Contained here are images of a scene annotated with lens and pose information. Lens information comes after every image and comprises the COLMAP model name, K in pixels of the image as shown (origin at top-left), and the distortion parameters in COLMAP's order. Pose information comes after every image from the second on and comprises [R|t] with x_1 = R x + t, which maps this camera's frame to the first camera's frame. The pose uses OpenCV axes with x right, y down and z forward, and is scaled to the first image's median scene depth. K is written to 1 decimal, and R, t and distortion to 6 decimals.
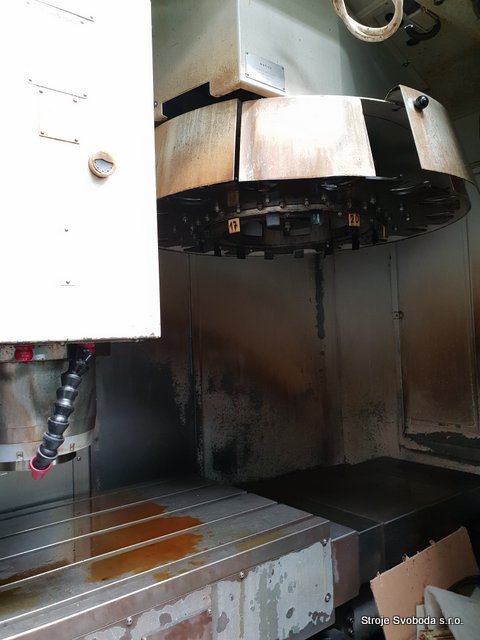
lens RADIAL K [[509.4, 0, 240.6], [0, 509.4, 305.4], [0, 0, 1]] dist [0.003925, 0.004881]
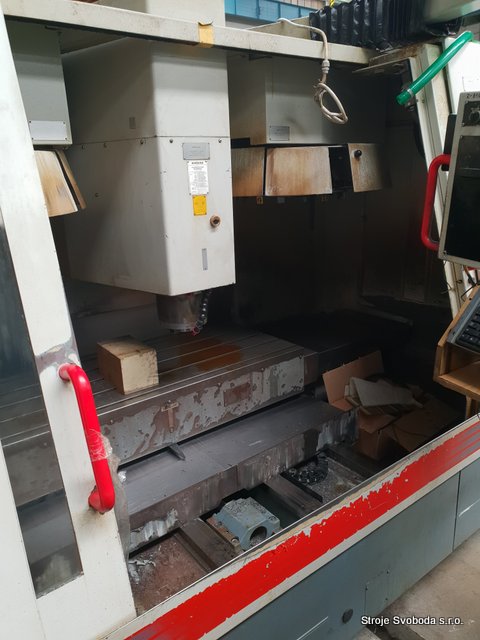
lens RADIAL K [[509.4, 0, 242.3], [0, 509.4, 315.9], [0, 0, 1]] dist [0.003925, 0.004881]
pose [[0.999987, 0.005074, 0.000249, -0.086643], [-0.004854, 0.939729, 0.341885, -0.457984], [0.001501, -0.341882, 0.939742, -1.018945]]
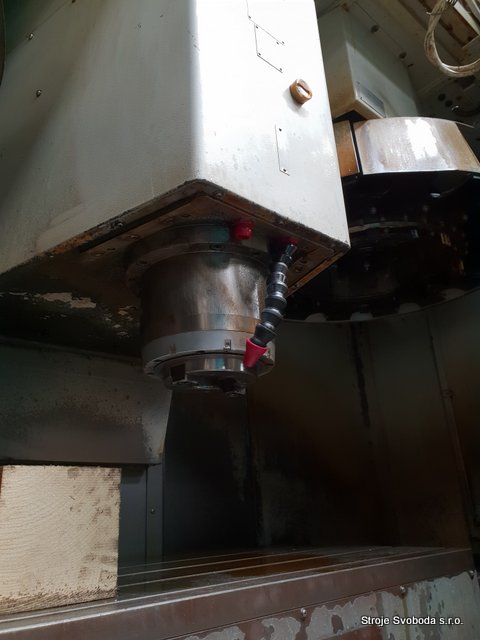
lens RADIAL K [[509.4, 0, 238.8], [0, 509.4, 297.2], [0, 0, 1]] dist [0.003925, 0.004881]
pose [[0.998779, 0.009807, 0.048411, -0.298054], [0.006710, 0.944069, -0.329678, 0.337711], [-0.048936, 0.329601, 0.942851, 0.066107]]
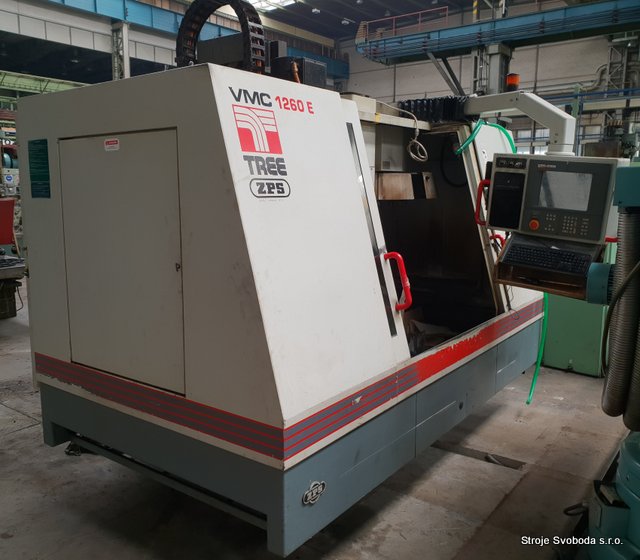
lens RADIAL K [[583.0, 0, 318.5], [0, 583.0, 279.7], [0, 0, 1]] dist [0.032761, -0.018783]
pose [[0.960863, -0.004855, 0.276981, -1.427288], [-0.053781, 0.977554, 0.203706, -0.470096], [-0.271753, -0.210630, 0.939034, -2.617551]]
